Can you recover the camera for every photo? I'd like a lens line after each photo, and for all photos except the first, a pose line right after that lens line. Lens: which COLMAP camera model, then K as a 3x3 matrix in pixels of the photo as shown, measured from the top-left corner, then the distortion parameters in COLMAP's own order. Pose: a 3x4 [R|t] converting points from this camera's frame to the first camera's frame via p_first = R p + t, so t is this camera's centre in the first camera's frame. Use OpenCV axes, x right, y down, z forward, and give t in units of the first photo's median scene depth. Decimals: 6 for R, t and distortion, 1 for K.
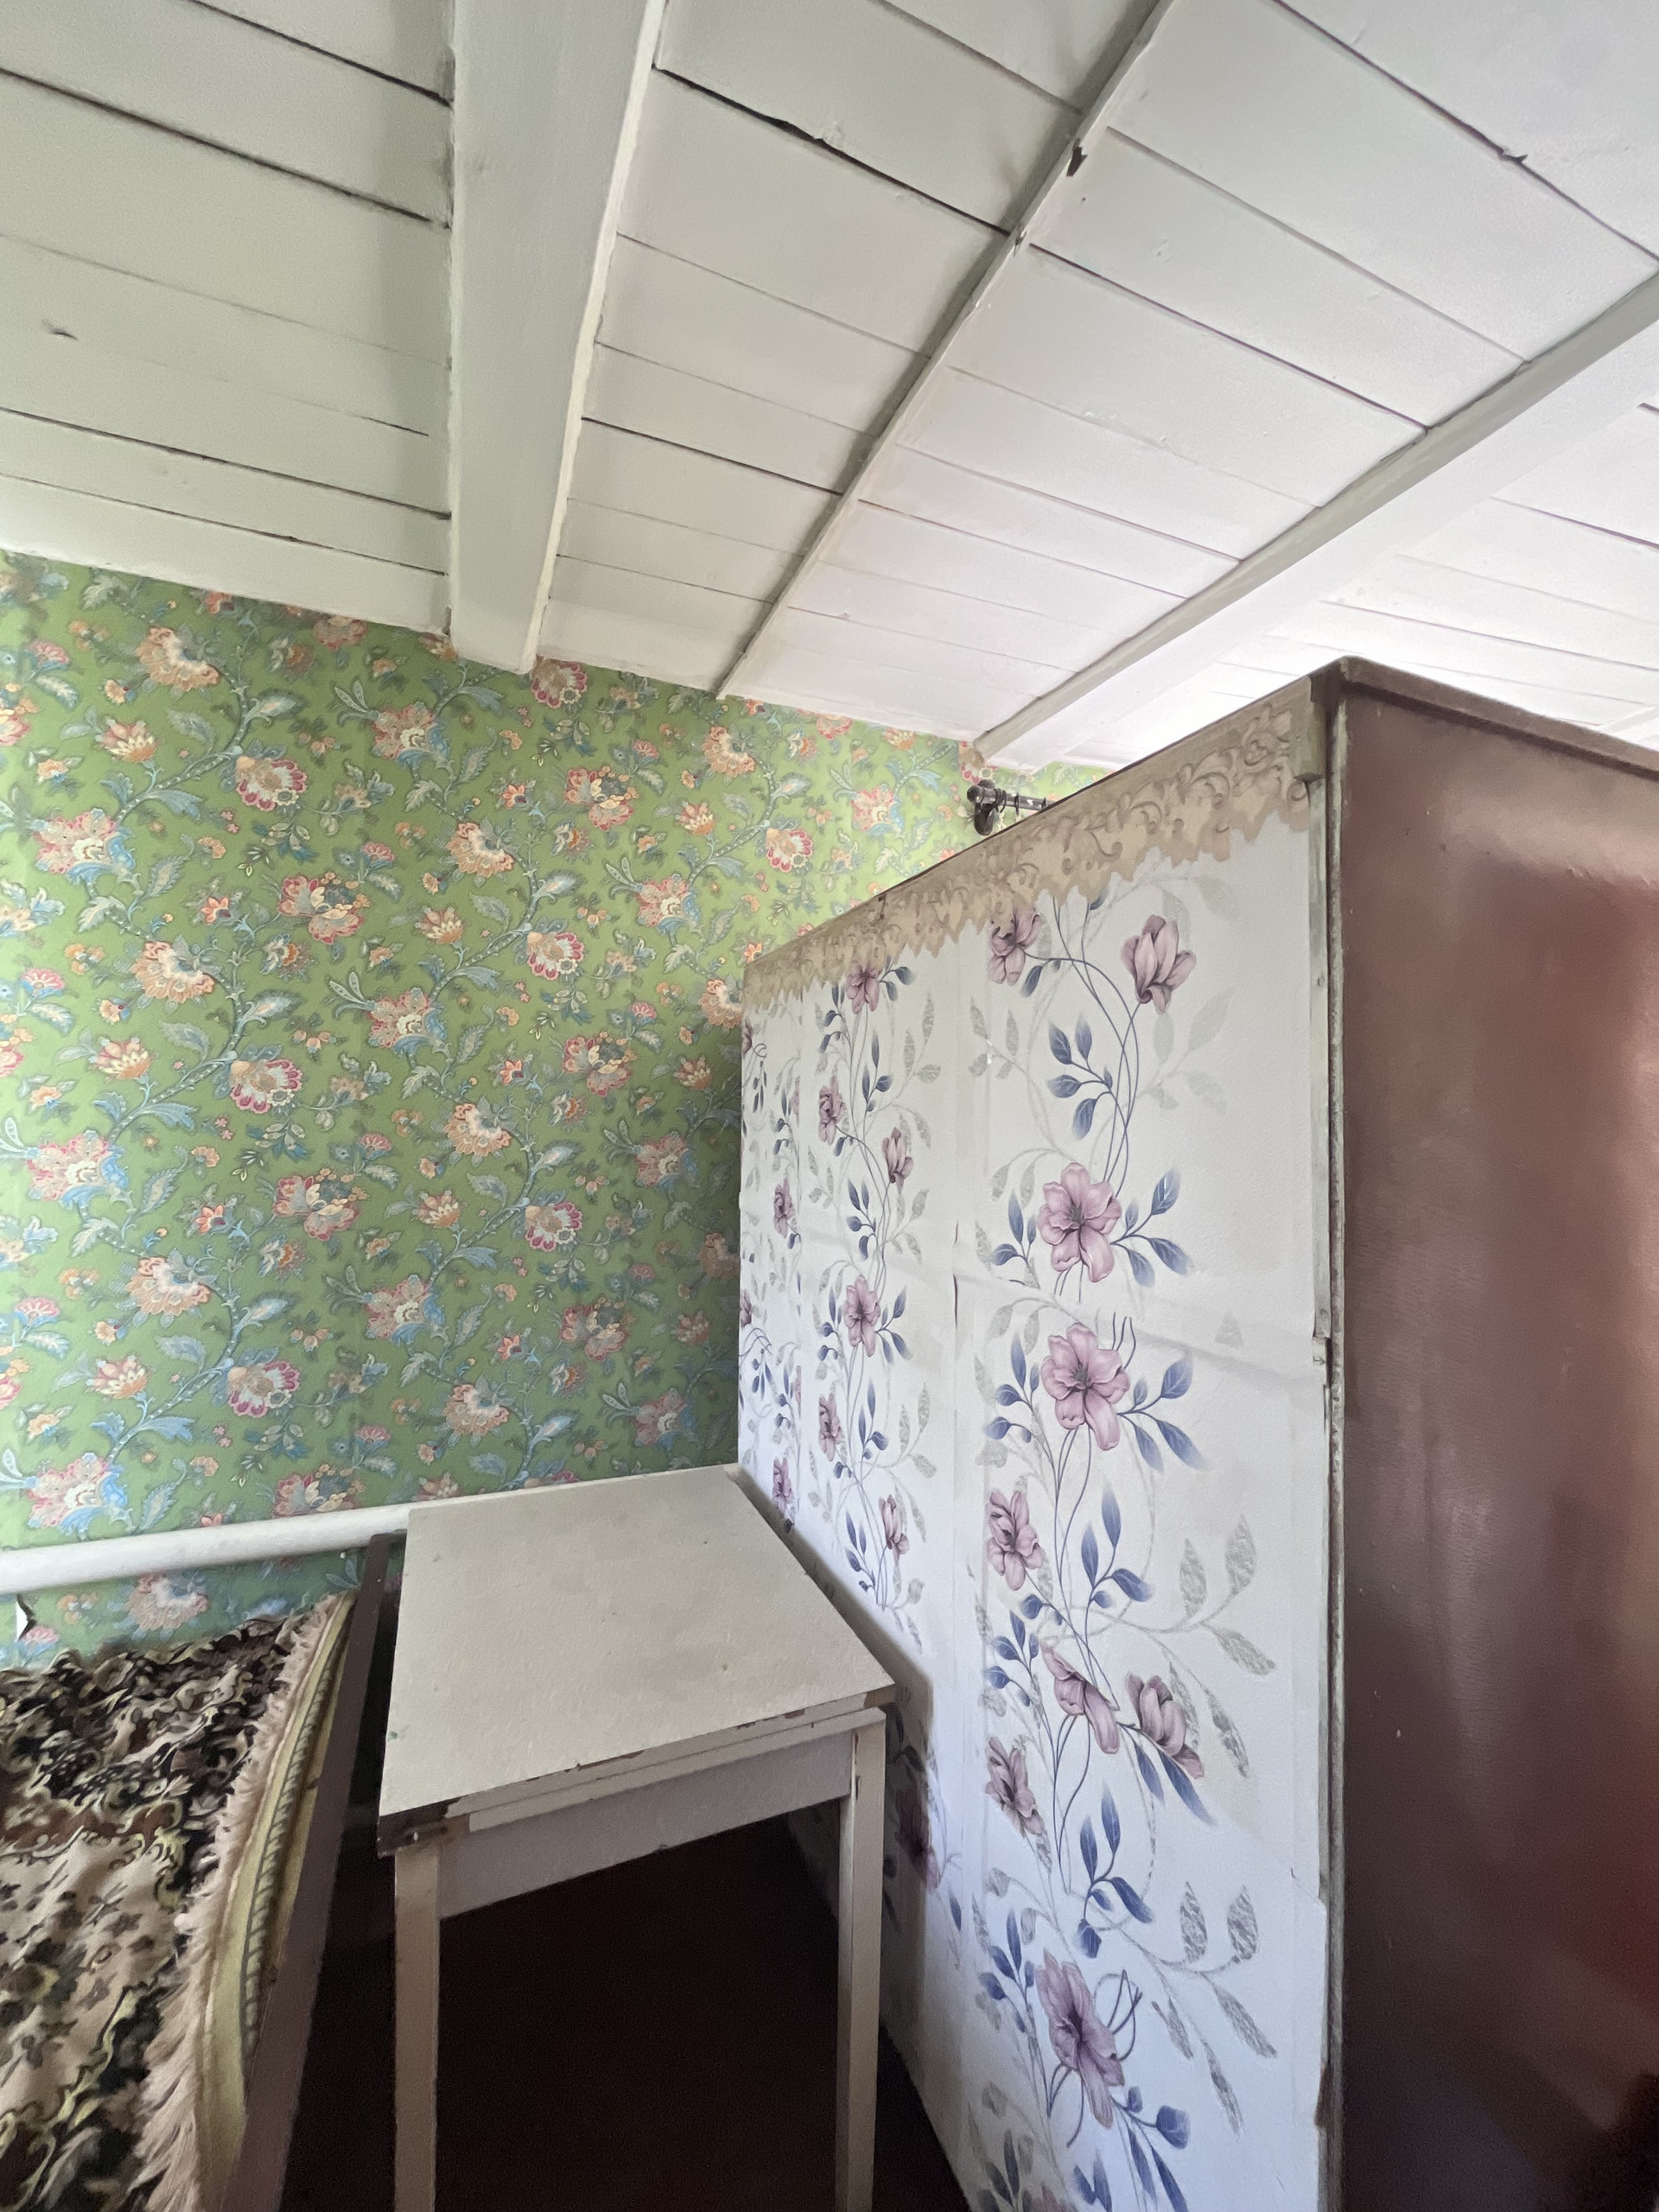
lens RADIAL K [[894.7, 0, 821.1], [0, 894.7, 1105.0], [0, 0, 1]] dist [-0.003626, 0.000451]
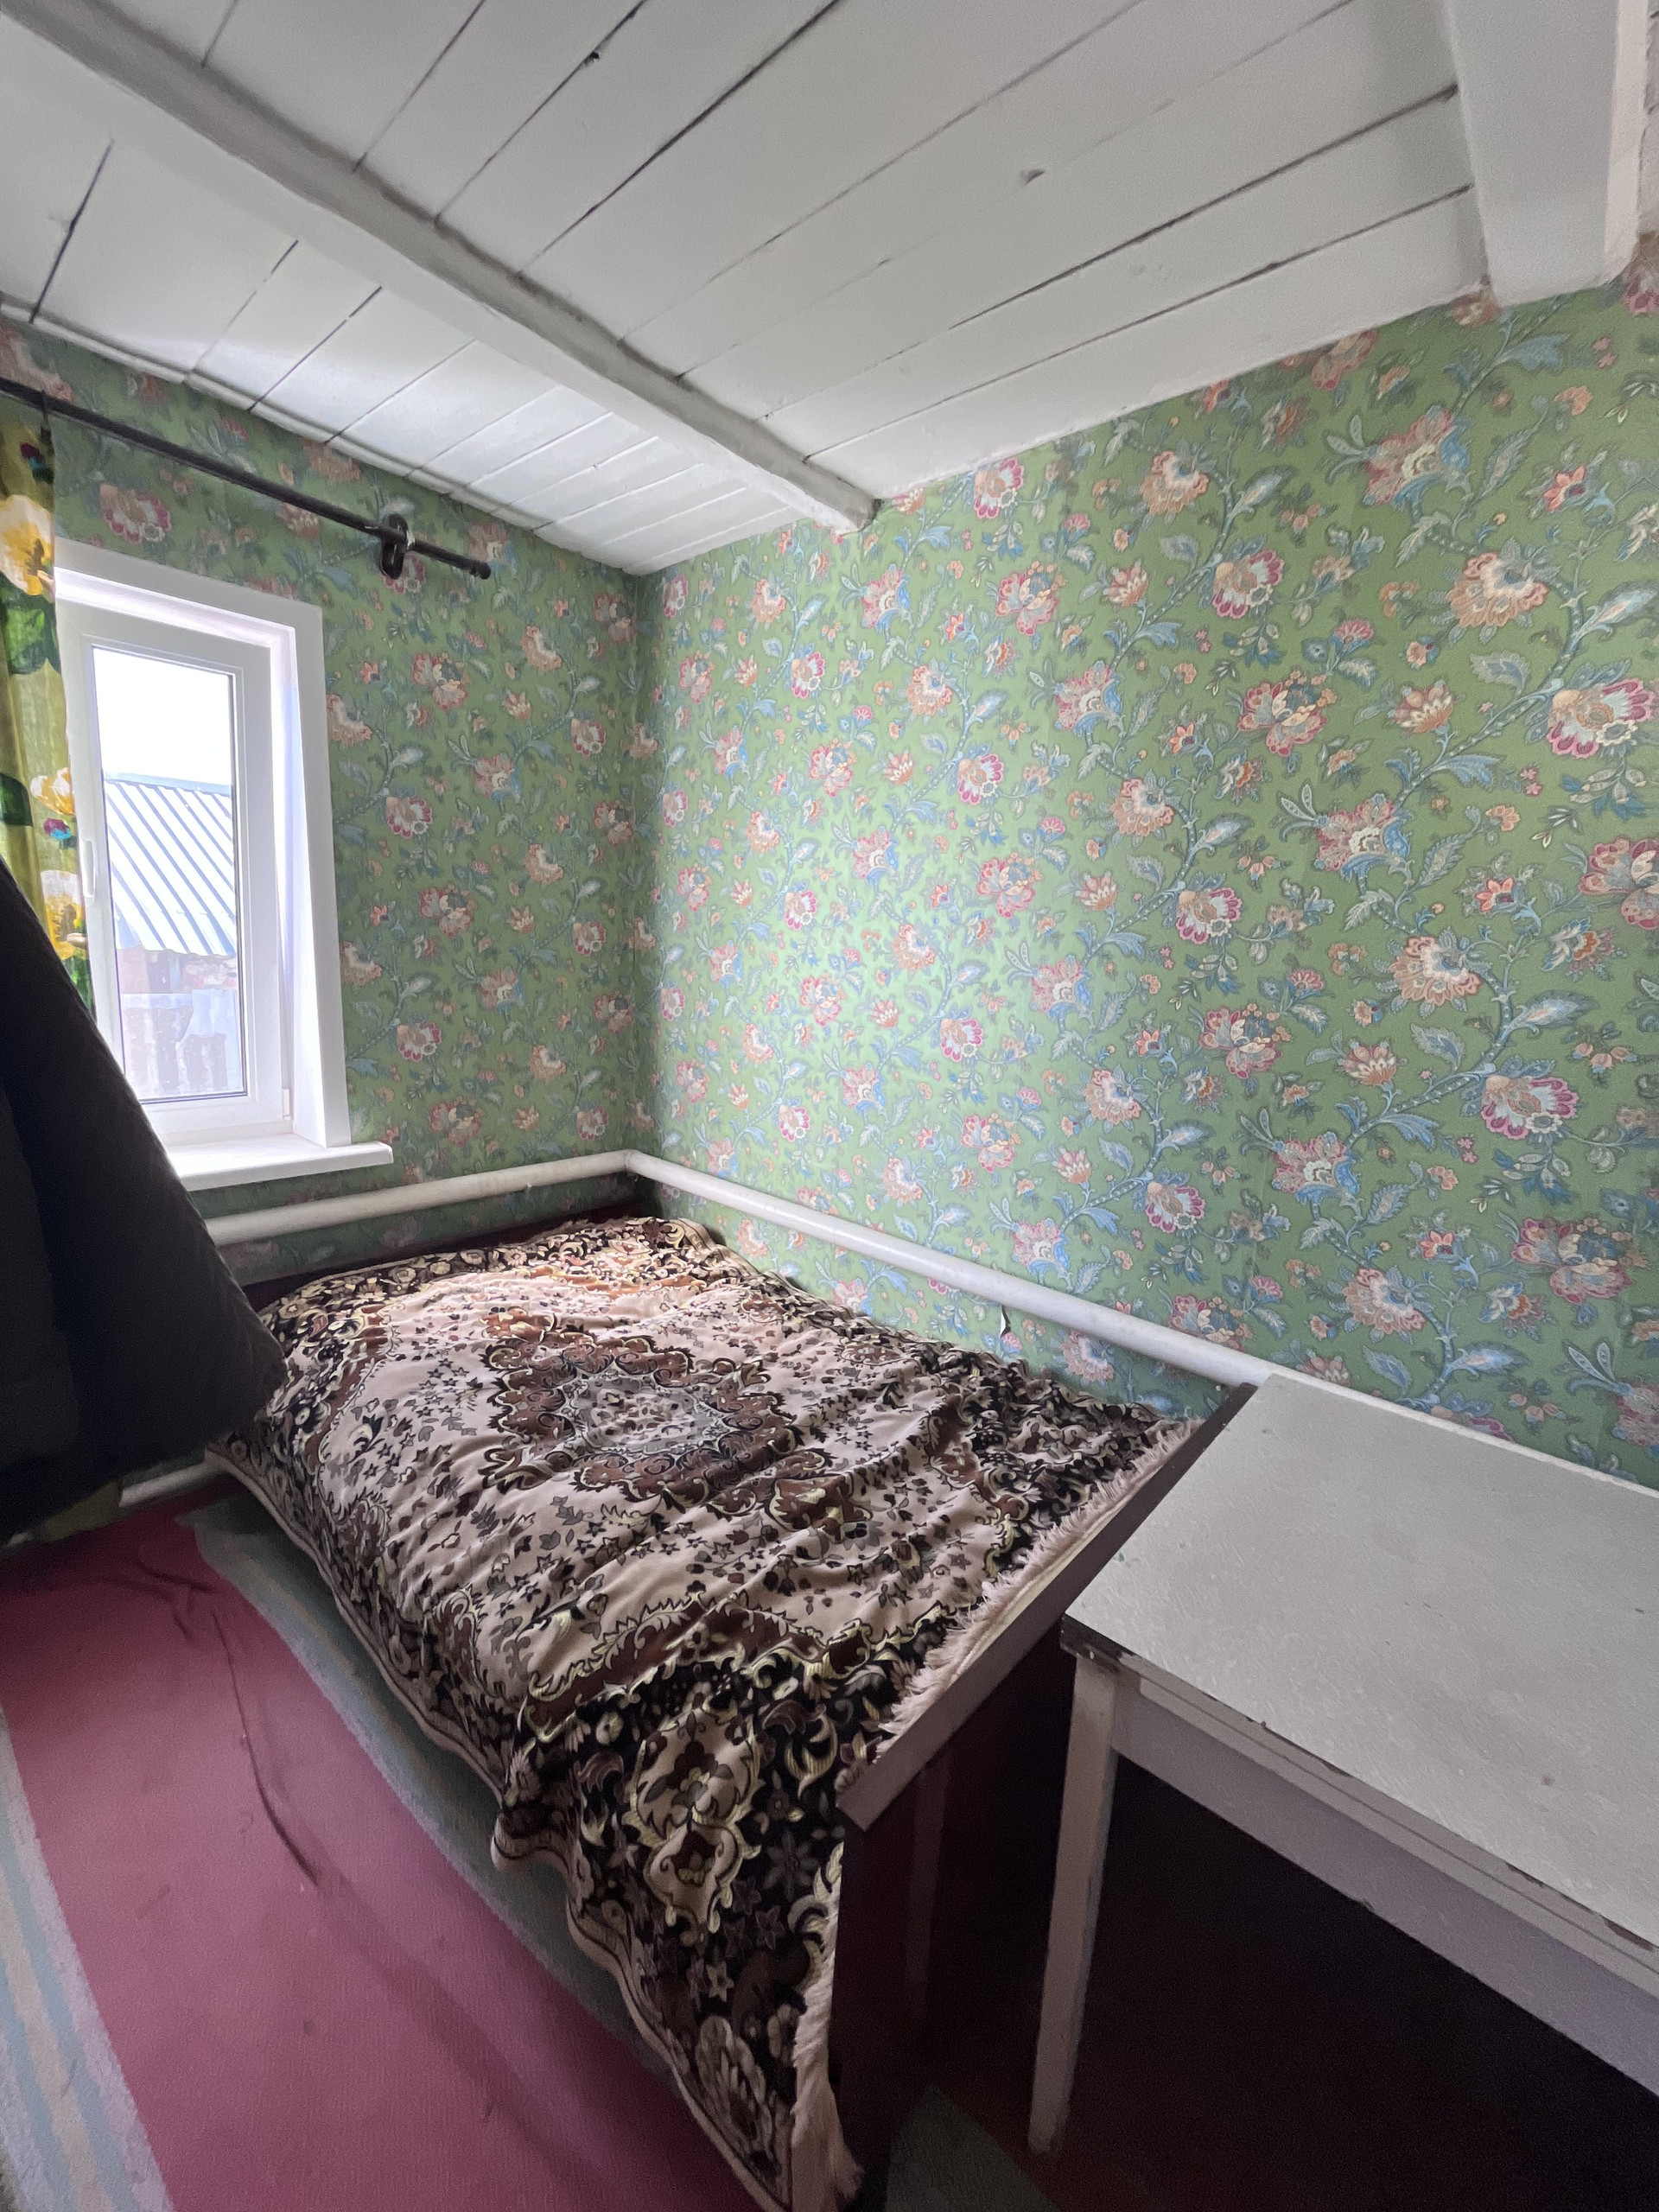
lens RADIAL K [[894.7, 0, 827.9], [0, 894.7, 1103.4], [0, 0, 1]] dist [-0.003626, 0.000451]
pose [[0.446644, 0.170431, -0.878329, 0.103340], [-0.029039, 0.983934, 0.176156, 0.021723], [0.894240, -0.053173, 0.444417, 0.174112]]
